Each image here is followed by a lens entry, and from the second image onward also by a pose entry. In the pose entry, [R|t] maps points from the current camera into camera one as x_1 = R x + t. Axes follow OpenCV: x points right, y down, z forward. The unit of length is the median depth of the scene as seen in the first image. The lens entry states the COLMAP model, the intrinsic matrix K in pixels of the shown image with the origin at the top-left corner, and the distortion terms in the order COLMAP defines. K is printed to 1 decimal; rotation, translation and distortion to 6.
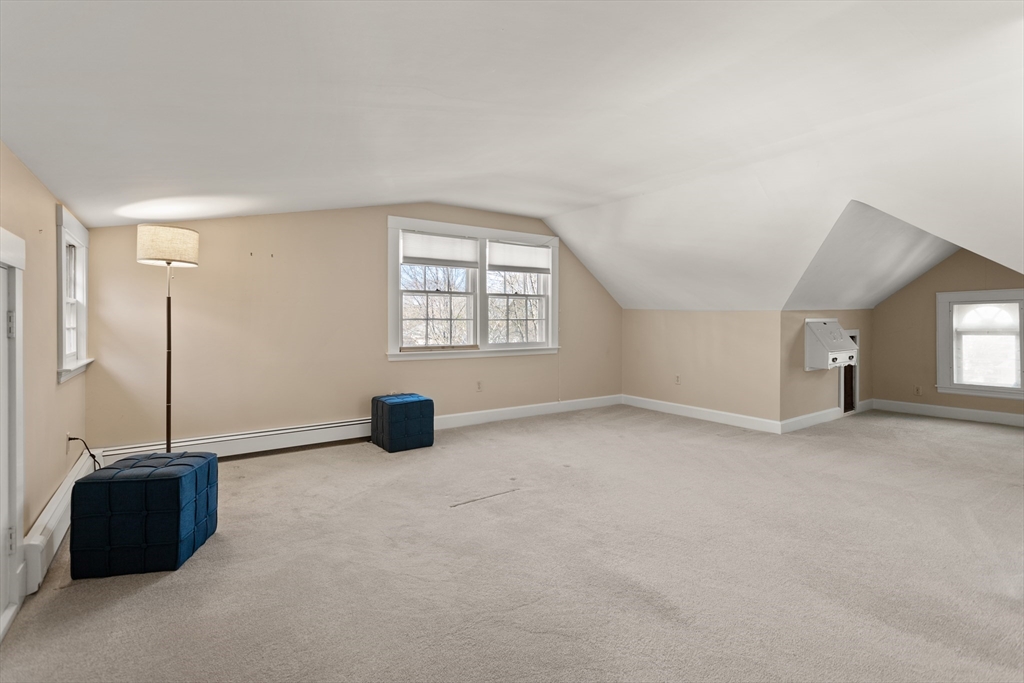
lens RADIAL K [[491.6, 0, 506.8], [0, 491.6, 321.1], [0, 0, 1]] dist [-0.000069, -0.000194]
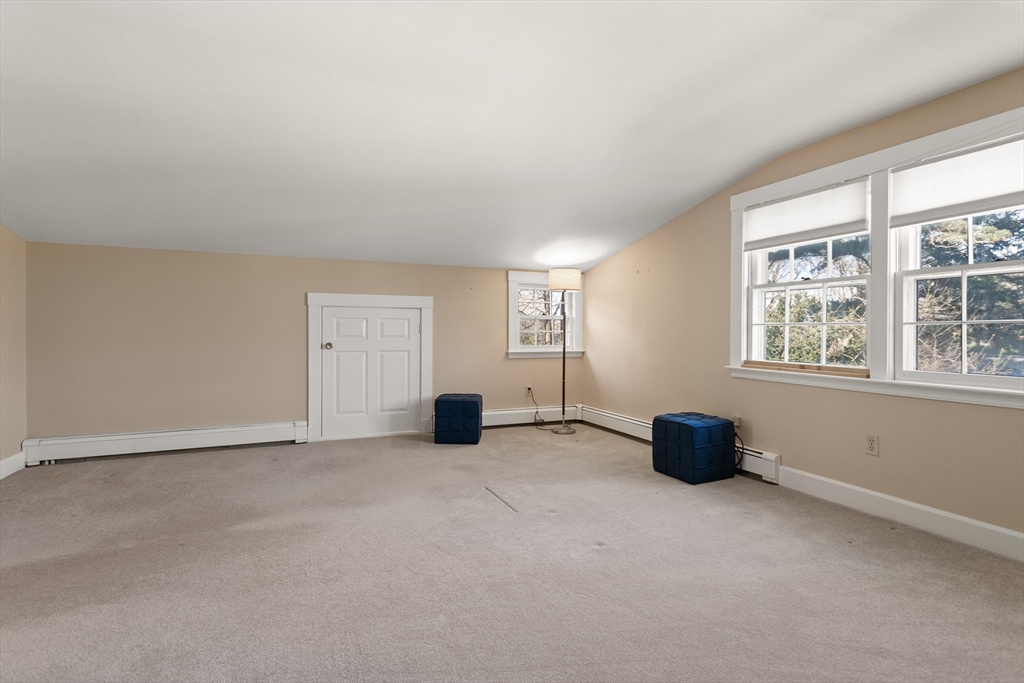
lens RADIAL K [[491.6, 0, 512.5], [0, 491.6, 335.7], [0, 0, 1]] dist [-0.000069, -0.000194]
pose [[-0.183367, 0.007267, -0.983018, 0.546881], [-0.004952, 0.999953, 0.008316, 0.008159], [0.983032, 0.006393, -0.183323, 0.698402]]
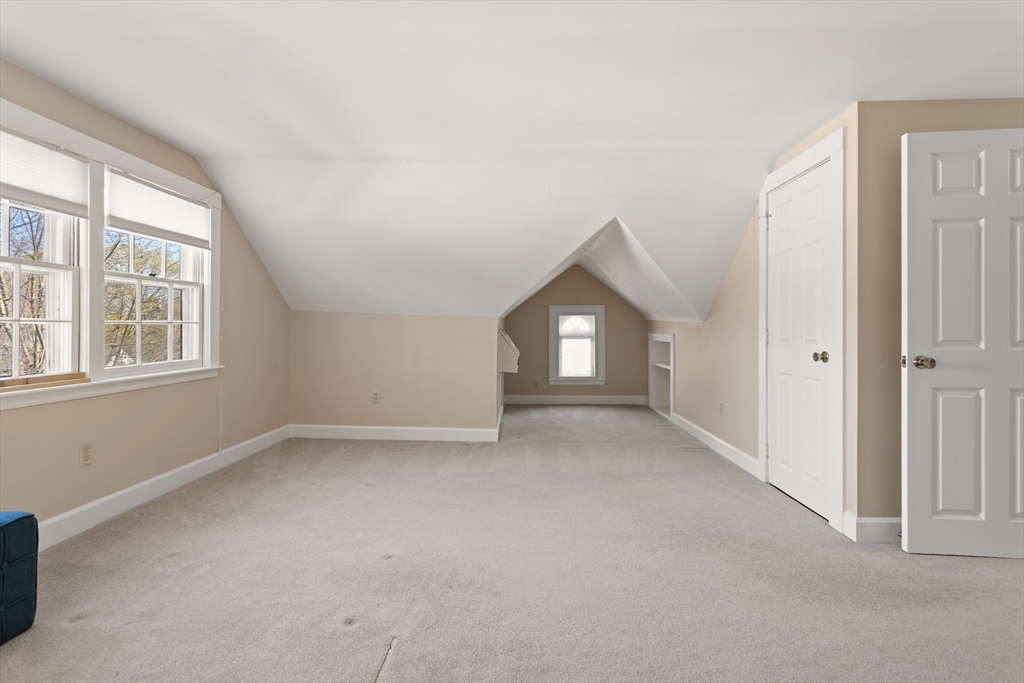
lens RADIAL K [[491.6, 0, 512.1], [0, 491.6, 328.9], [0, 0, 1]] dist [-0.000069, -0.000194]
pose [[0.590448, 0.002426, 0.807072, -0.202362], [-0.004689, 0.999989, 0.000425, 0.002060], [-0.807062, -0.004035, 0.590453, 0.350498]]
